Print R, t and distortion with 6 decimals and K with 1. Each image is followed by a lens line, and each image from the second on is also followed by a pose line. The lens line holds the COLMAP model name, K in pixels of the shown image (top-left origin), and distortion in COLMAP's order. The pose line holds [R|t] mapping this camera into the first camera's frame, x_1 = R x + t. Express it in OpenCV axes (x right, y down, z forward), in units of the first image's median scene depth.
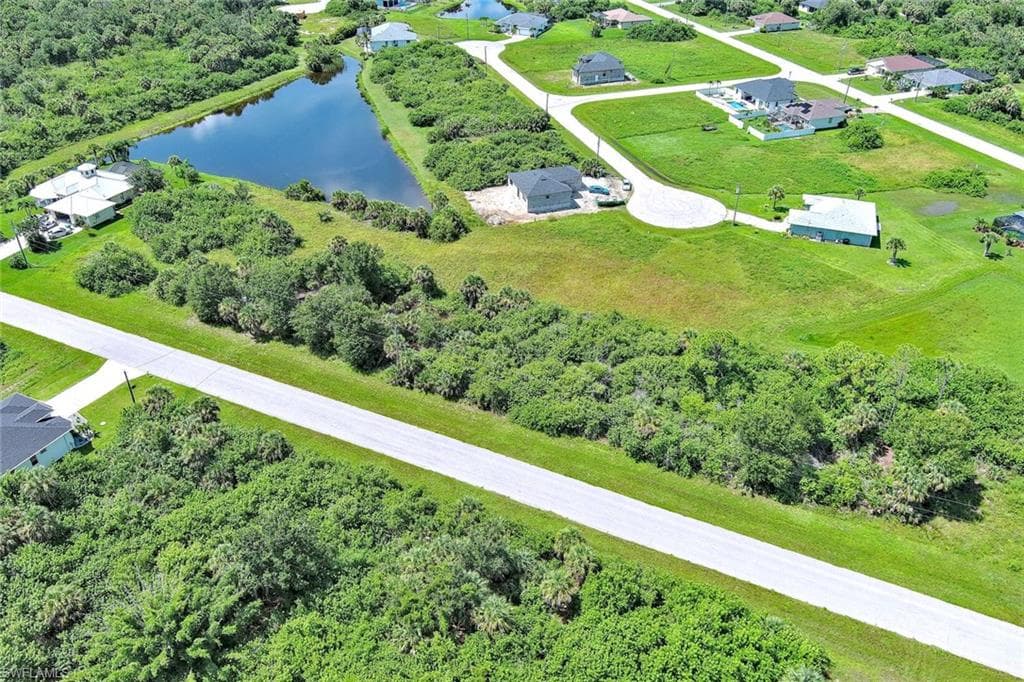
lens RADIAL K [[791.1, 0, 512.8], [0, 791.1, 346.9], [0, 0, 1]] dist [0.032446, -0.038566]
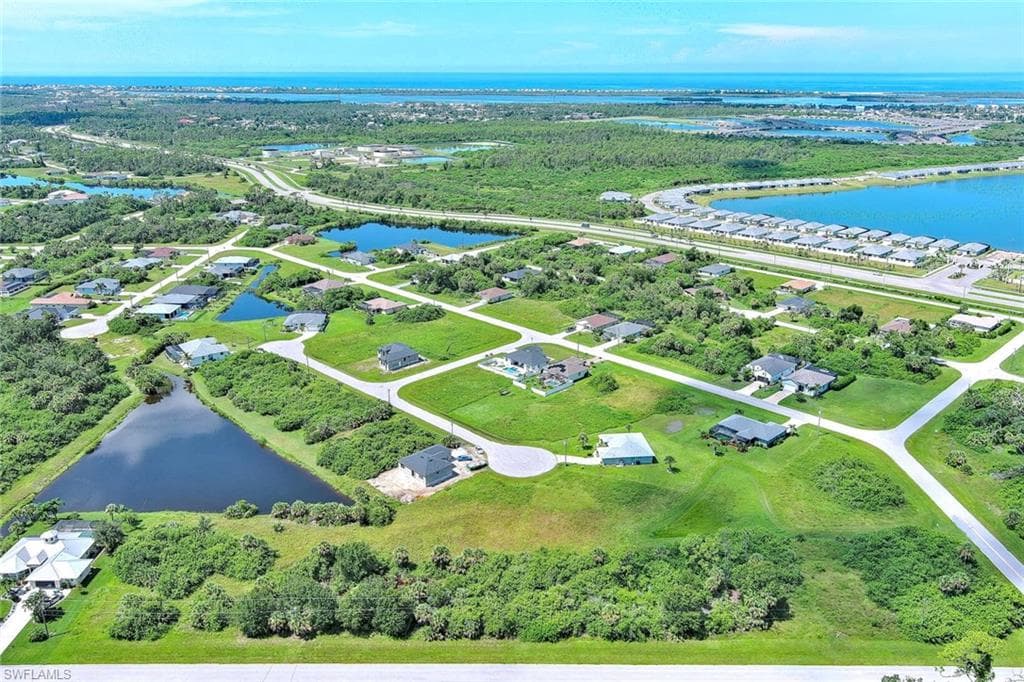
lens RADIAL K [[791.1, 0, 512.8], [0, 791.1, 346.9], [0, 0, 1]] dist [0.032446, -0.038566]
pose [[0.902425, -0.146322, 0.405240, -0.381949], [0.244601, 0.948286, -0.202296, -0.093325], [-0.354683, 0.281679, 0.891547, -0.337844]]
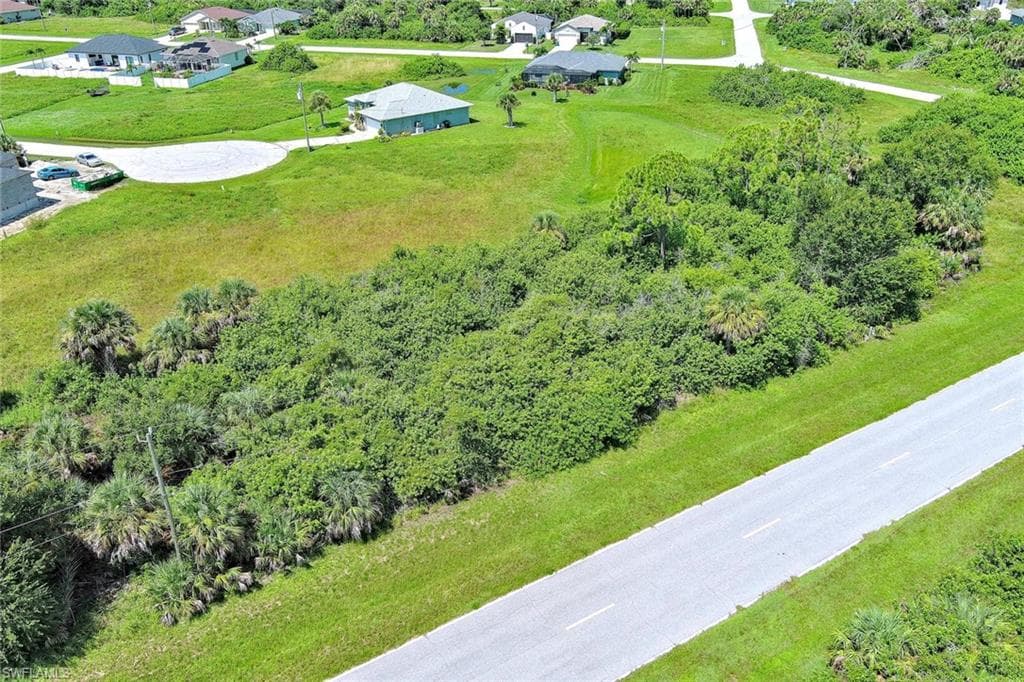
lens RADIAL K [[796.4, 0, 513.1], [0, 796.4, 334.8], [0, 0, 1]] dist [0.037578, -0.050701]
pose [[0.531048, -0.401459, 0.746203, -0.206788], [0.478354, 0.868927, 0.127055, -0.022002], [-0.699403, 0.289477, 0.653482, 0.498790]]
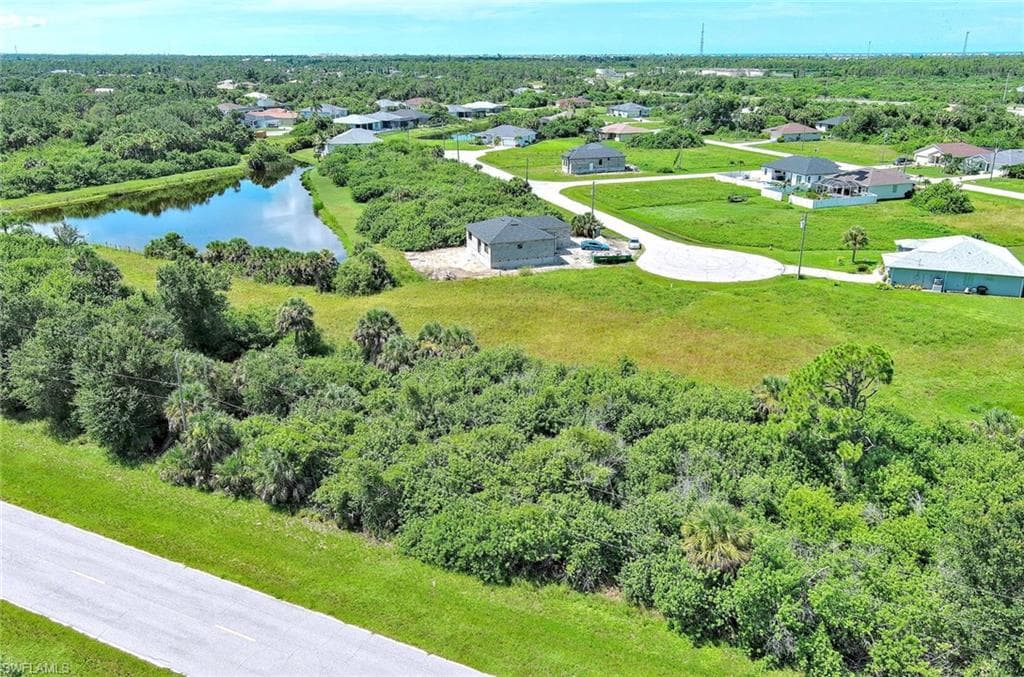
lens RADIAL K [[797.4, 0, 512.0], [0, 797.4, 338.5], [0, 0, 1]] dist [0.014410, -0.003763]
pose [[0.999939, -0.007441, -0.008182, 0.044871], [0.005164, 0.968362, -0.249497, 0.063170], [0.009779, 0.249439, 0.968341, 0.376234]]
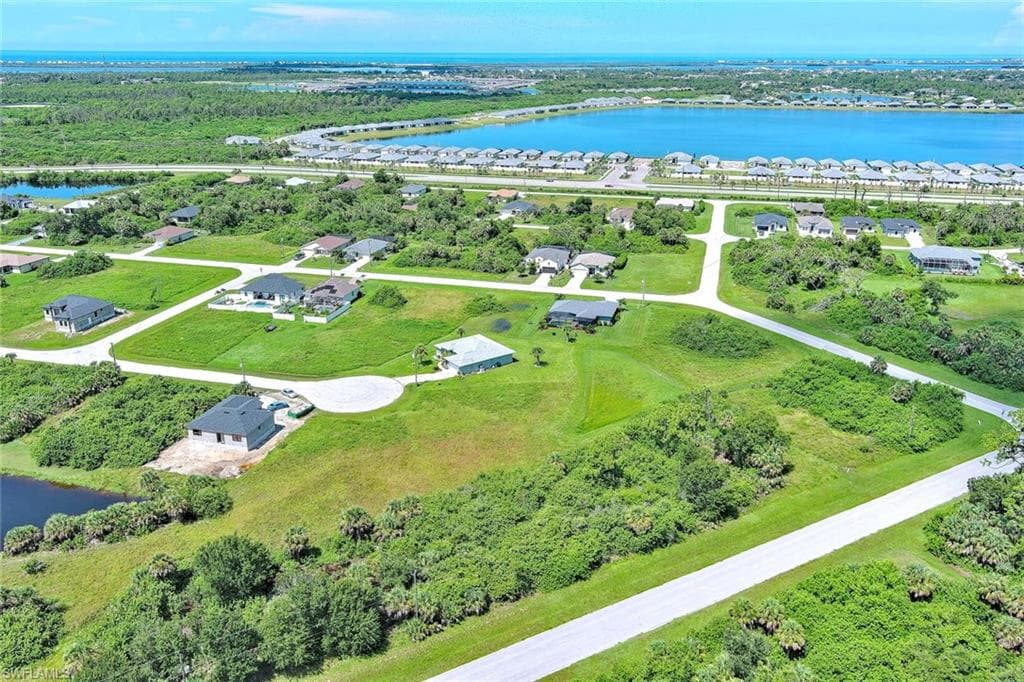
lens RADIAL K [[796.4, 0, 513.1], [0, 796.4, 334.8], [0, 0, 1]] dist [0.037578, -0.050701]
pose [[0.561662, -0.280814, 0.778254, -0.514748], [0.463736, 0.885846, -0.015041, -0.142777], [-0.685189, 0.369352, 0.627769, 0.184955]]
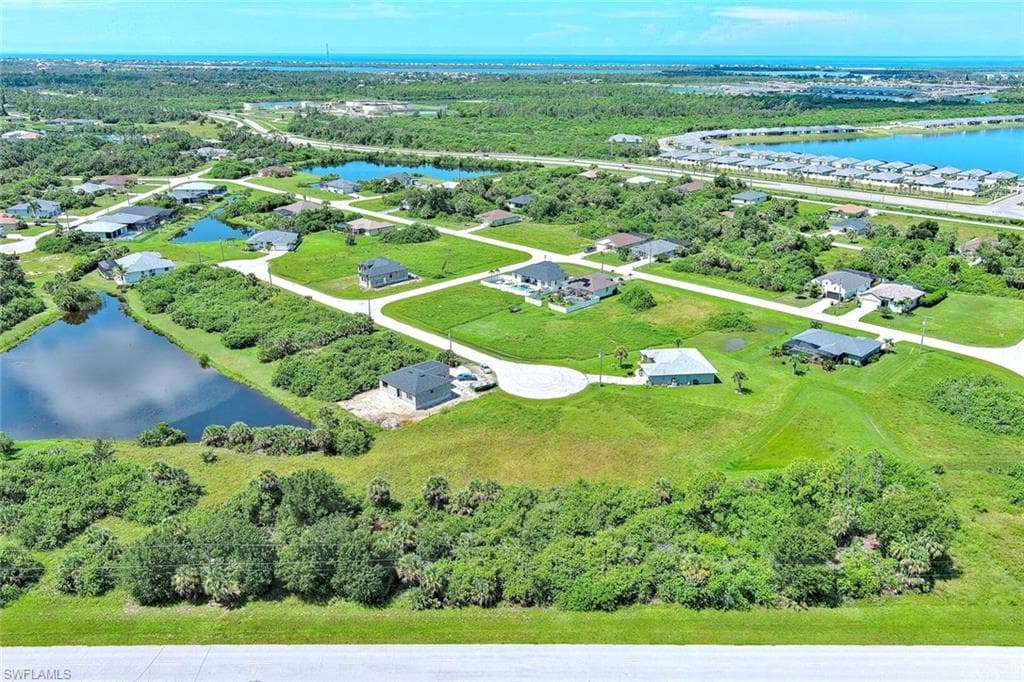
lens RADIAL K [[791.1, 0, 512.8], [0, 791.1, 346.9], [0, 0, 1]] dist [0.032446, -0.038566]
pose [[0.899343, -0.153836, 0.409288, -0.286318], [0.245764, 0.952055, -0.182183, -0.035599], [-0.361638, 0.264433, 0.894032, 0.042904]]
